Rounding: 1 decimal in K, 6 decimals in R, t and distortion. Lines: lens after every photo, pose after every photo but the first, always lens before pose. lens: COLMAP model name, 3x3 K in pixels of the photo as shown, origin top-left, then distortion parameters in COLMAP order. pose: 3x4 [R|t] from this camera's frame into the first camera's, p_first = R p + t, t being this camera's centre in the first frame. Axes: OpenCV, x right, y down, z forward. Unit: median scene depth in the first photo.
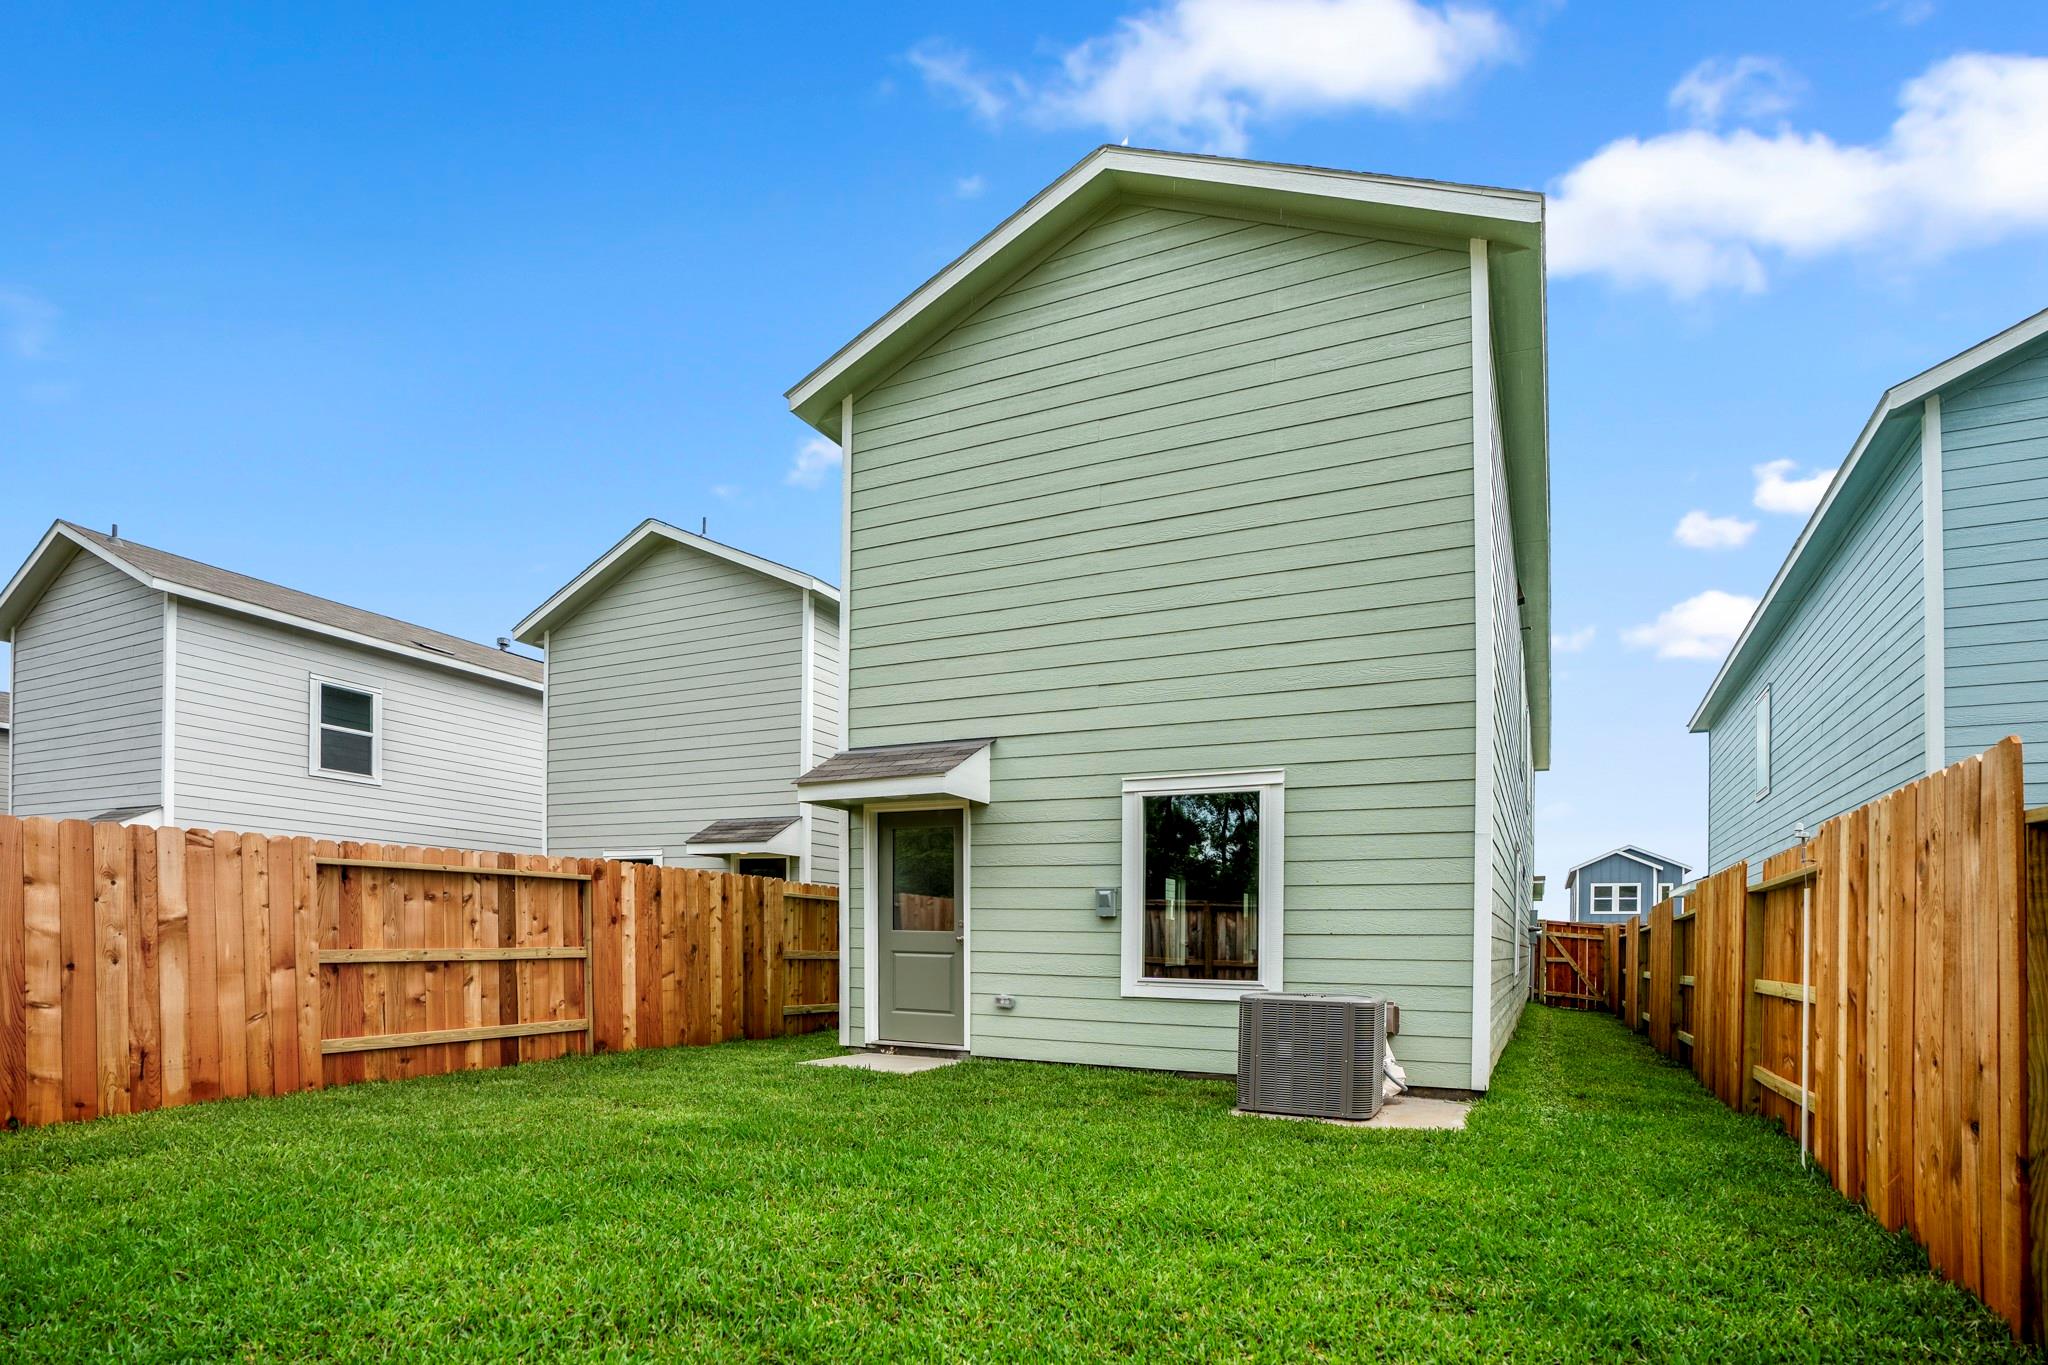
lens RADIAL K [[965.2, 0, 1037.9], [0, 965.2, 672.6], [0, 0, 1]] dist [0.001067, -0.004498]
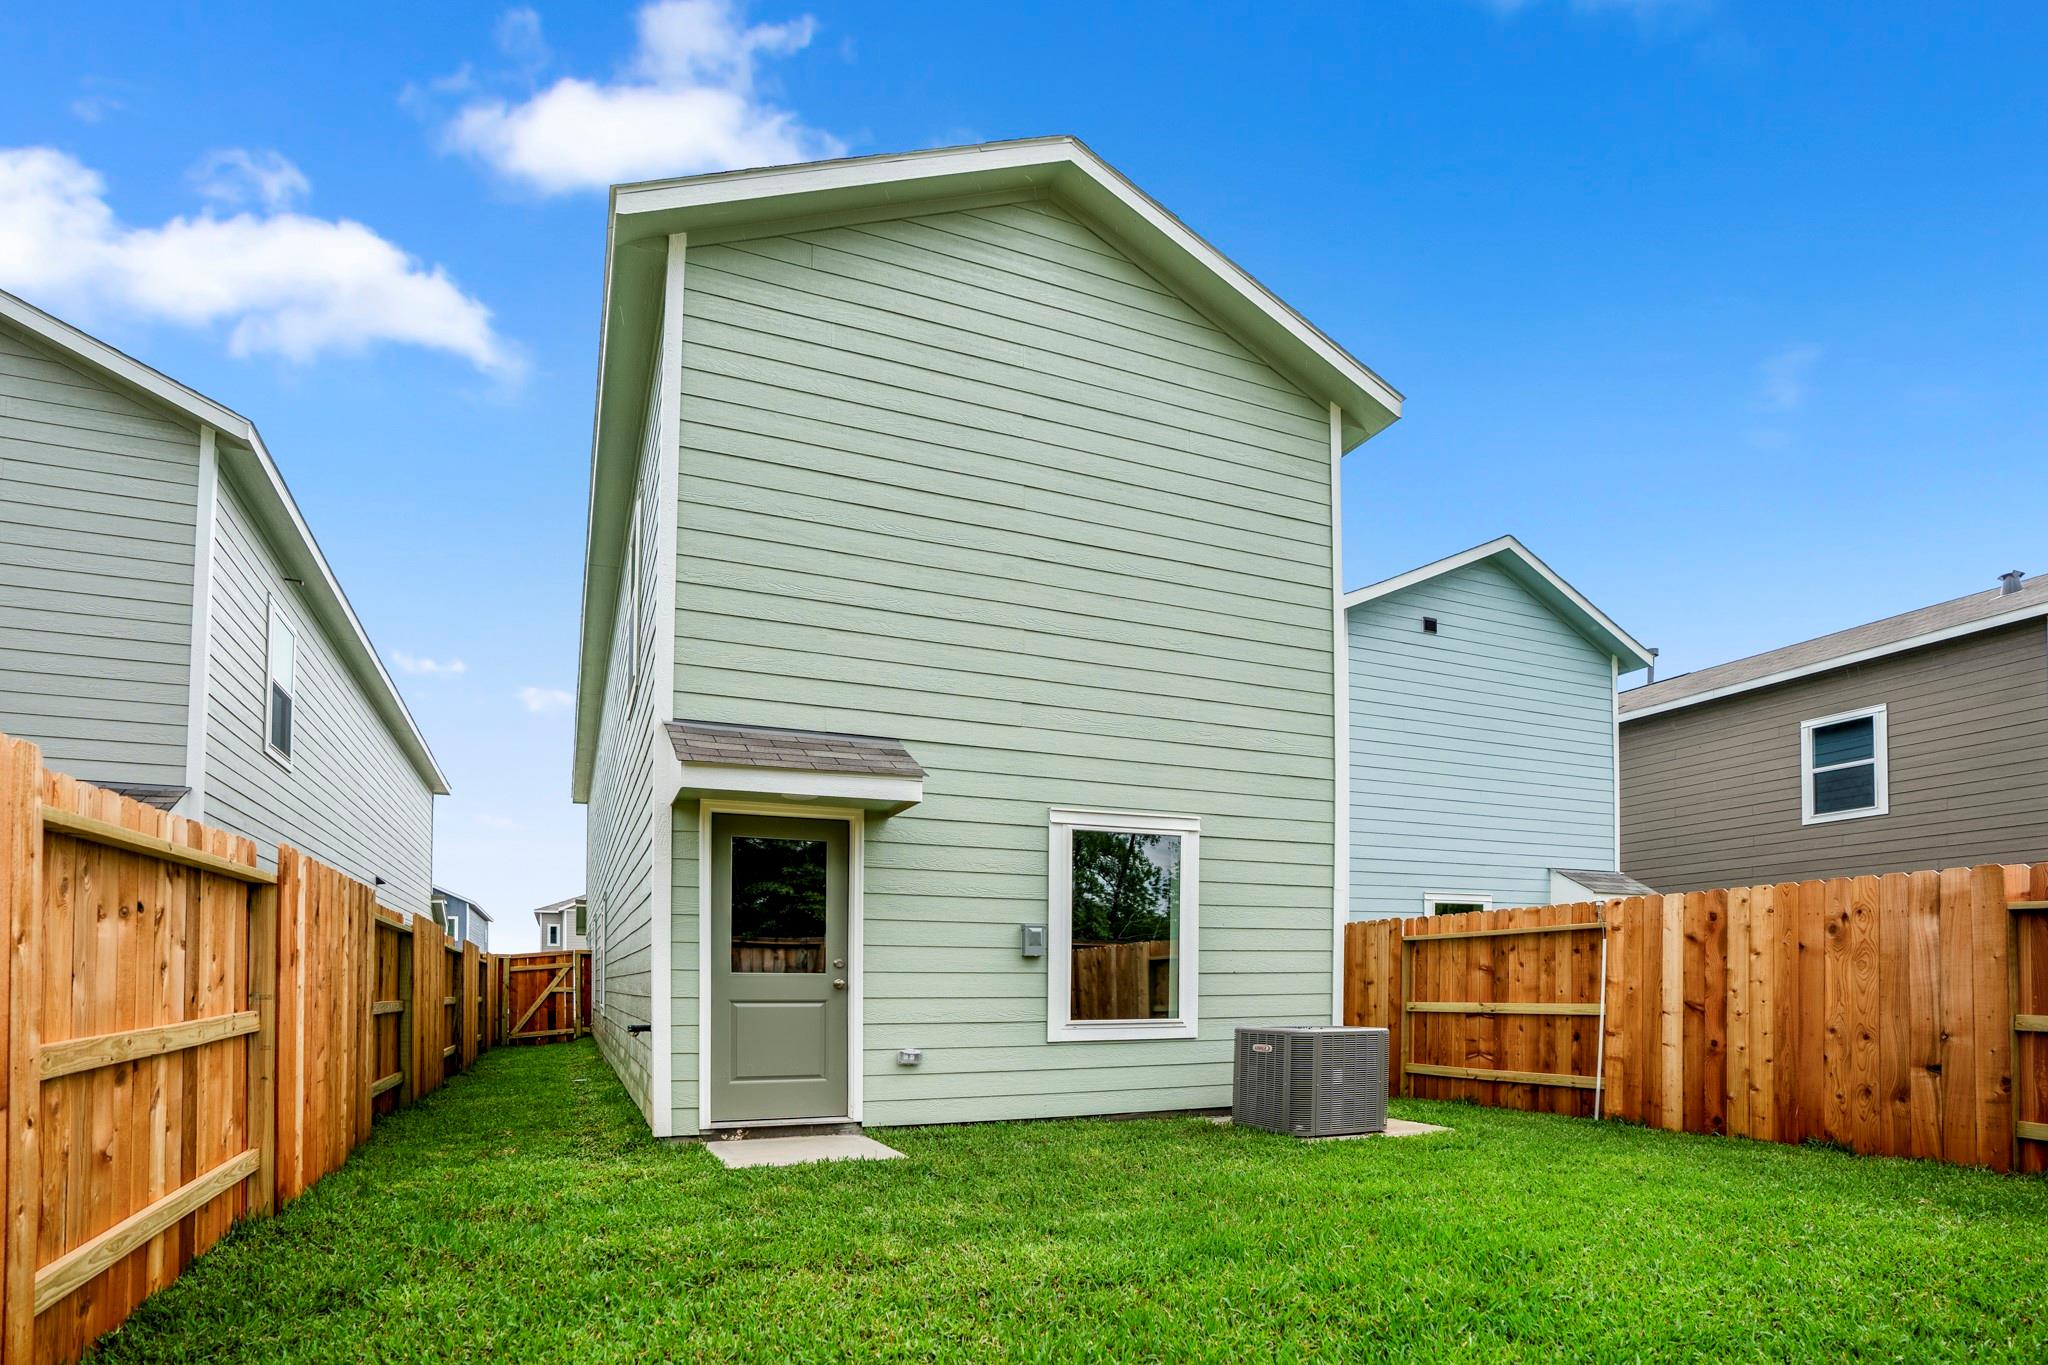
lens RADIAL K [[965.2, 0, 1028.7], [0, 965.2, 692.1], [0, 0, 1]] dist [0.001067, -0.004498]
pose [[0.680071, 0.193343, 0.707193, -0.625061], [-0.183194, 0.978815, -0.091435, 0.090014], [-0.709889, -0.067372, 0.701084, 0.366369]]
